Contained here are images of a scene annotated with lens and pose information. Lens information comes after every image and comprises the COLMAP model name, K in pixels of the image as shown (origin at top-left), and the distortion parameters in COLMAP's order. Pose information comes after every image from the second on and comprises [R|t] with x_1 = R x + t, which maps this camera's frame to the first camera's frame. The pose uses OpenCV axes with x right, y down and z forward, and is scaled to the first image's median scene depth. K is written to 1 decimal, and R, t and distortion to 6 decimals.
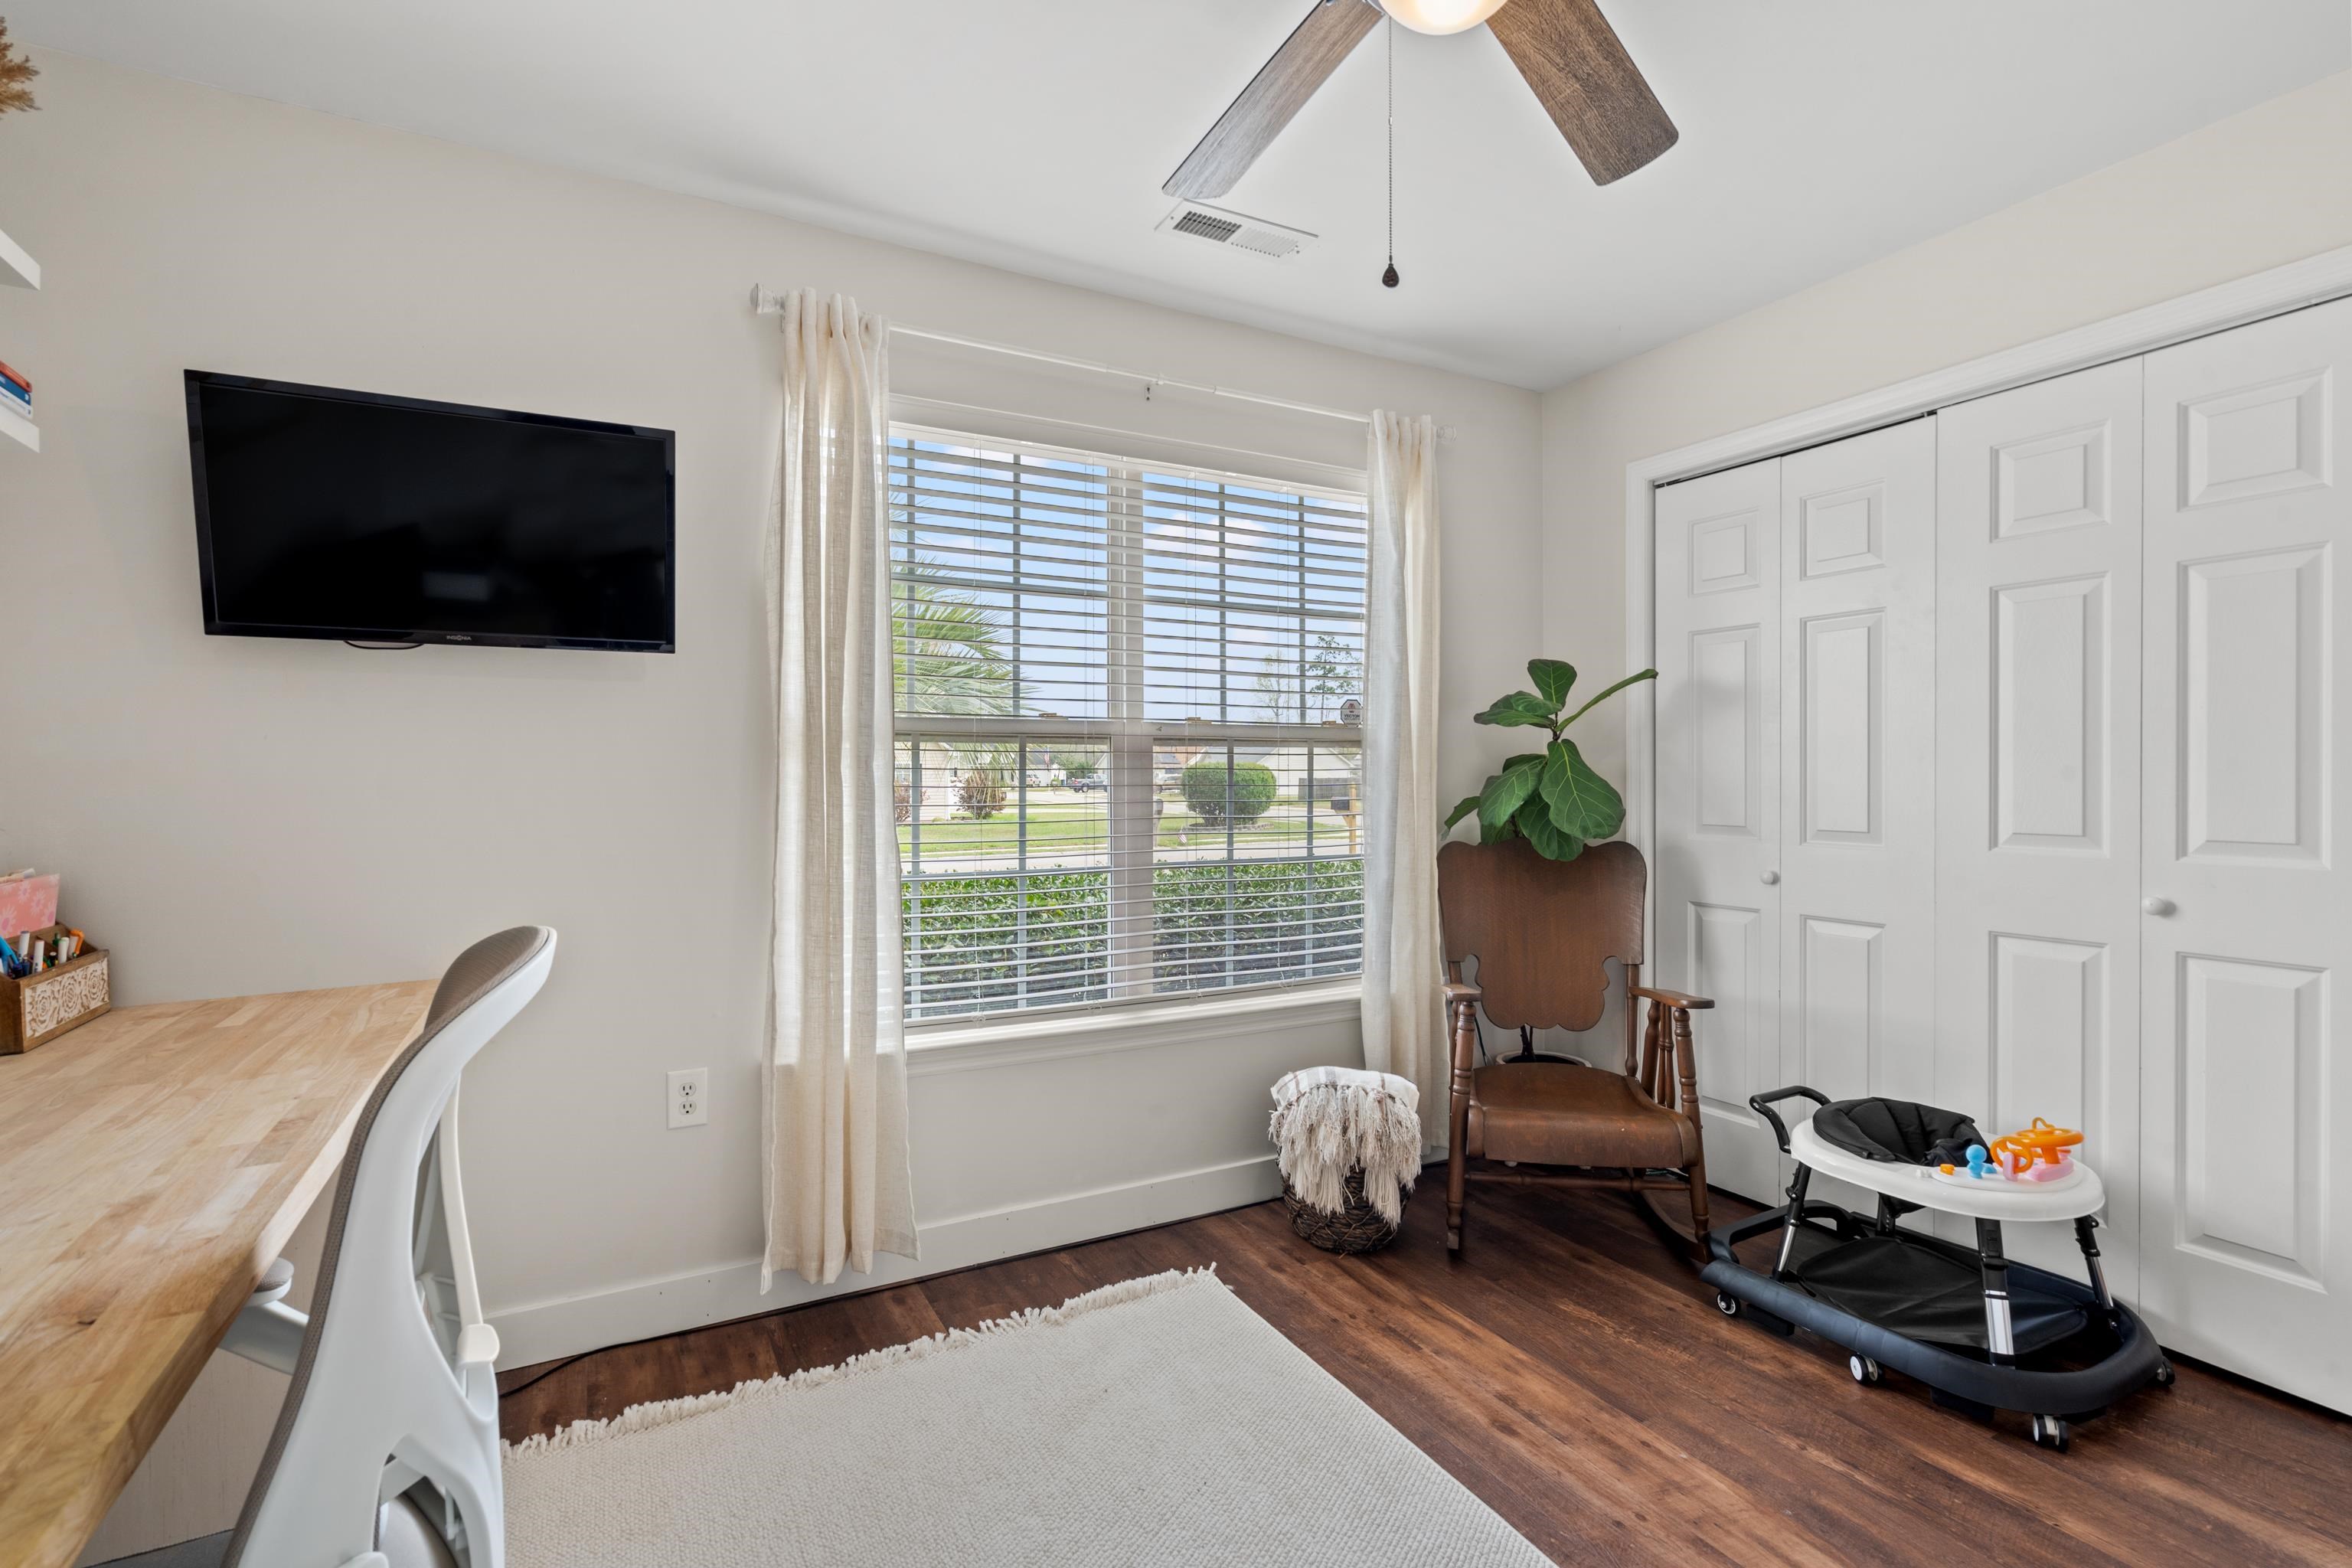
lens RADIAL K [[1073.5, 0, 1176.0], [0, 1073.5, 784.0], [0, 0, 1]] dist [-0.000681, 0.000061]
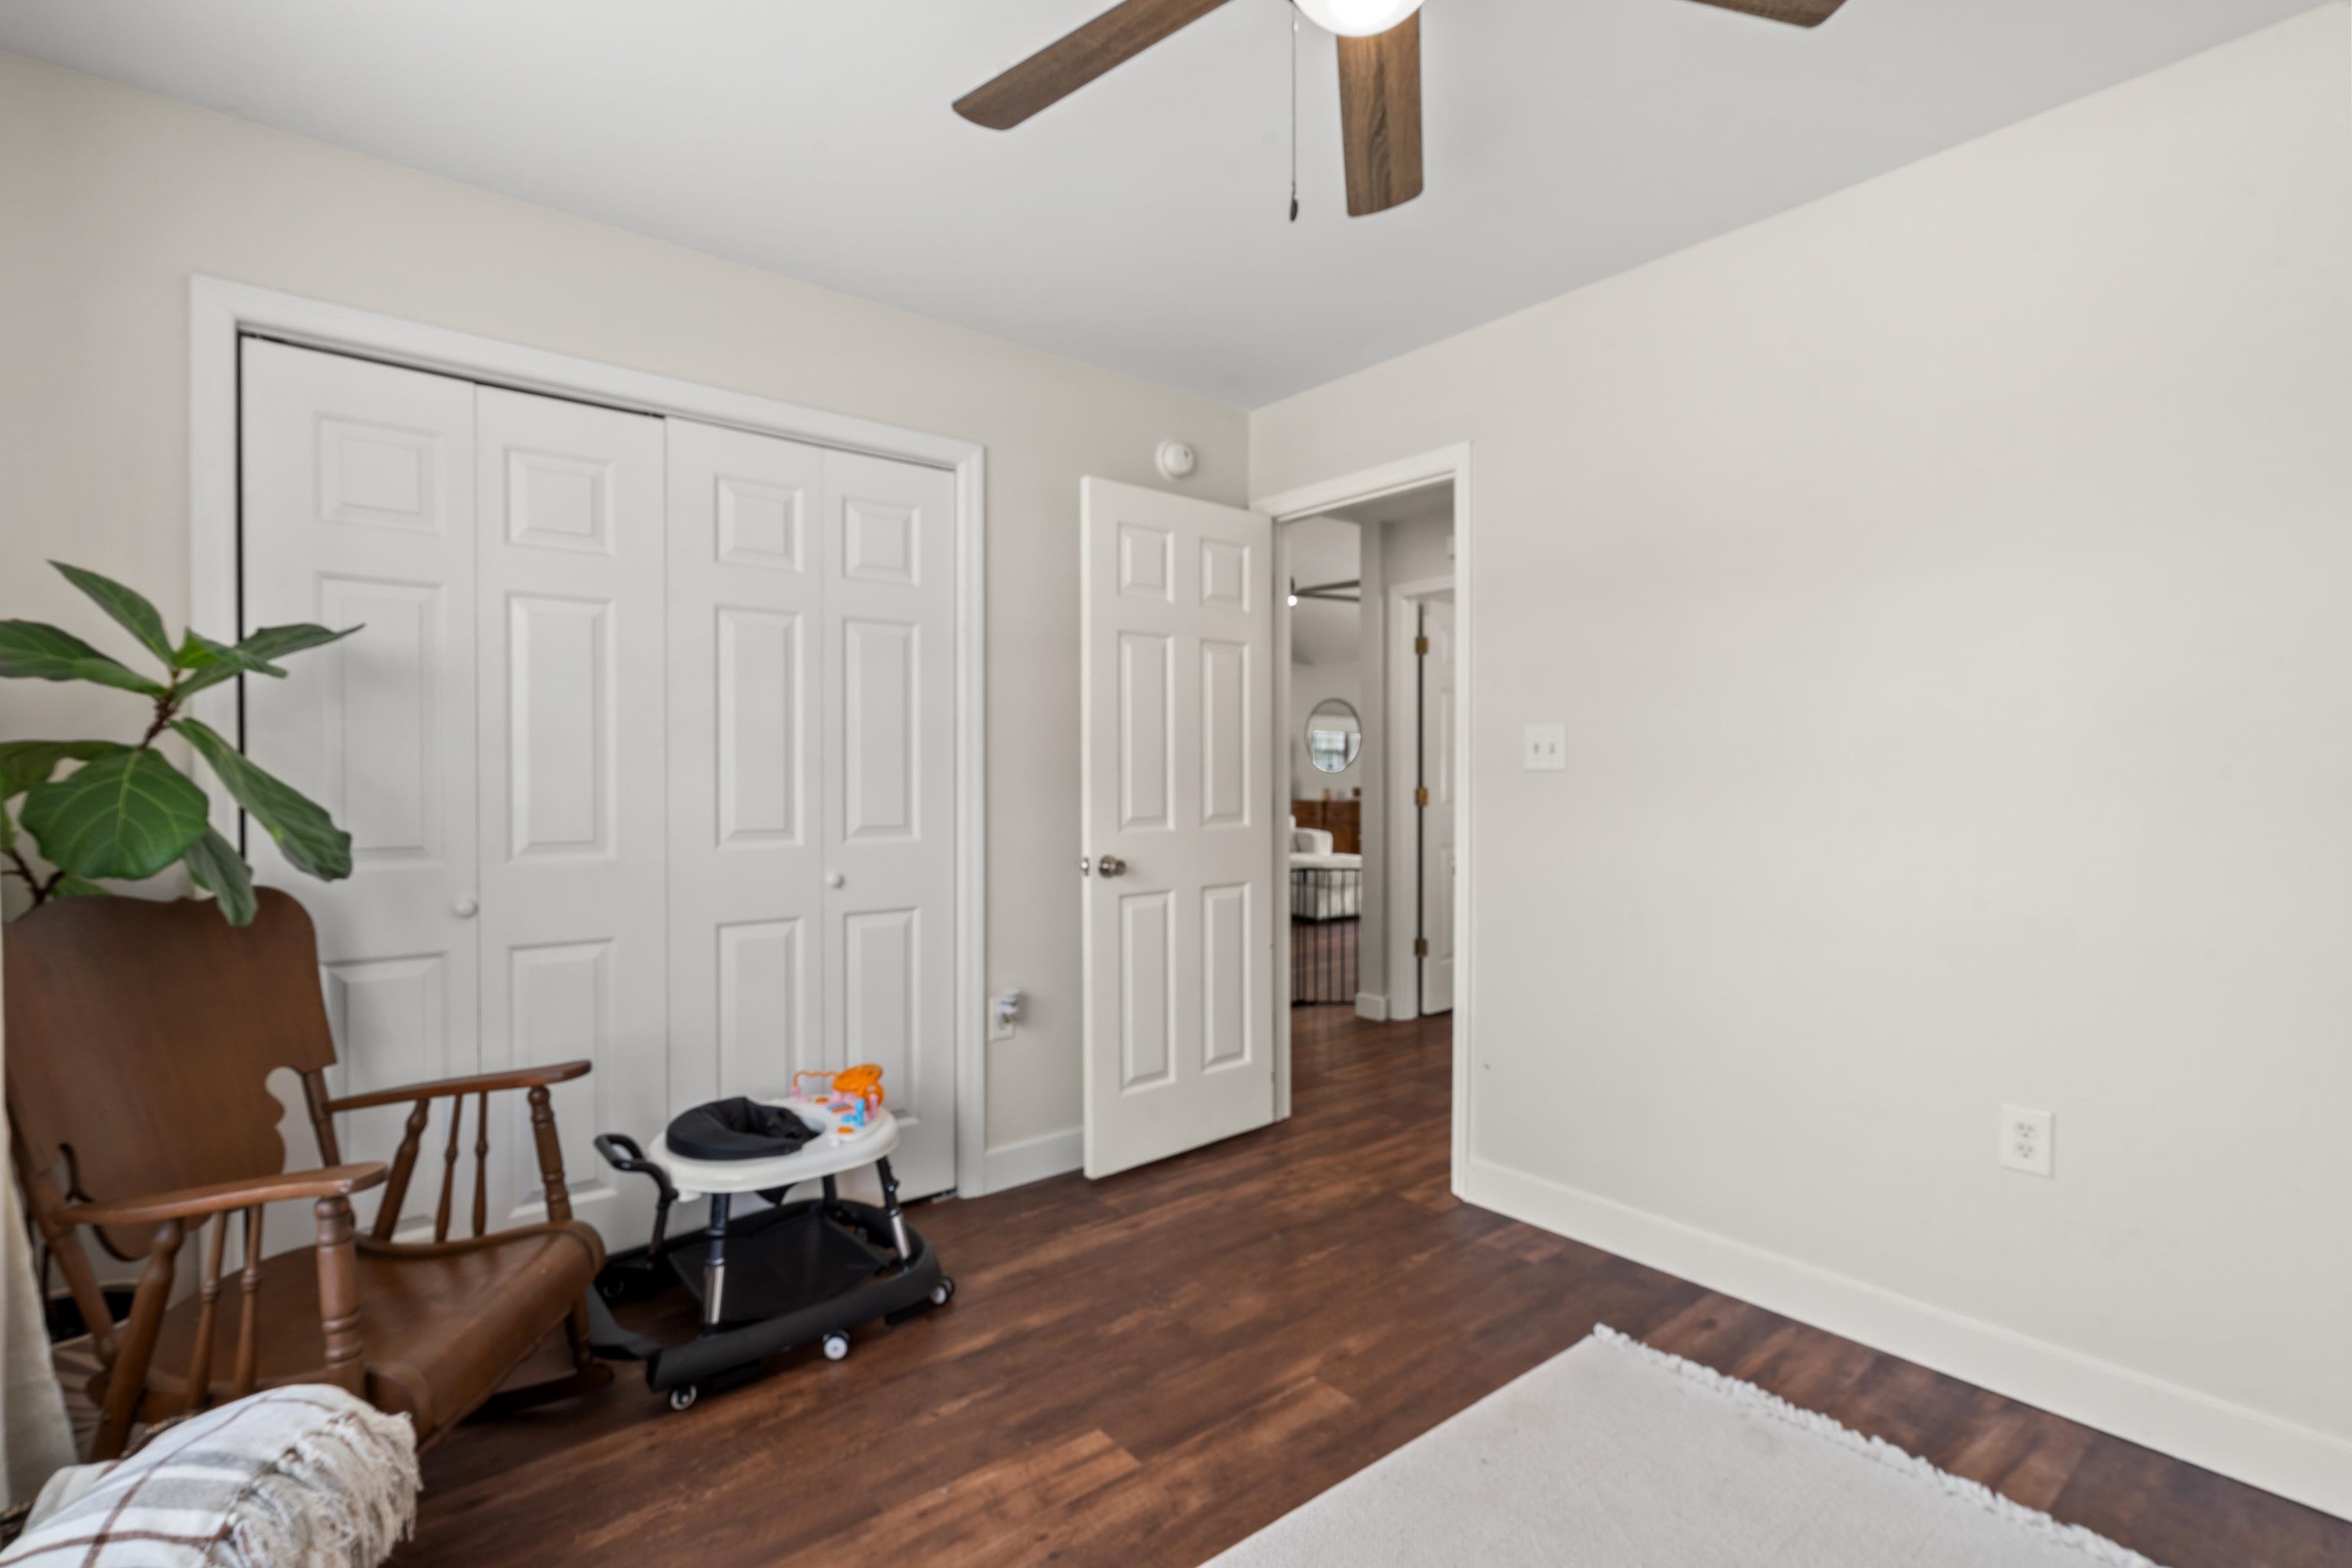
lens RADIAL K [[1065.9, 0, 1176.0], [0, 1065.9, 784.0], [0, 0, 1]] dist [-0.003558, -0.000248]
pose [[-0.183322, -0.000969, 0.983052, -0.428228], [0.016365, 0.999858, 0.004038, -0.000890], [-0.982917, 0.016828, -0.183280, 0.835959]]
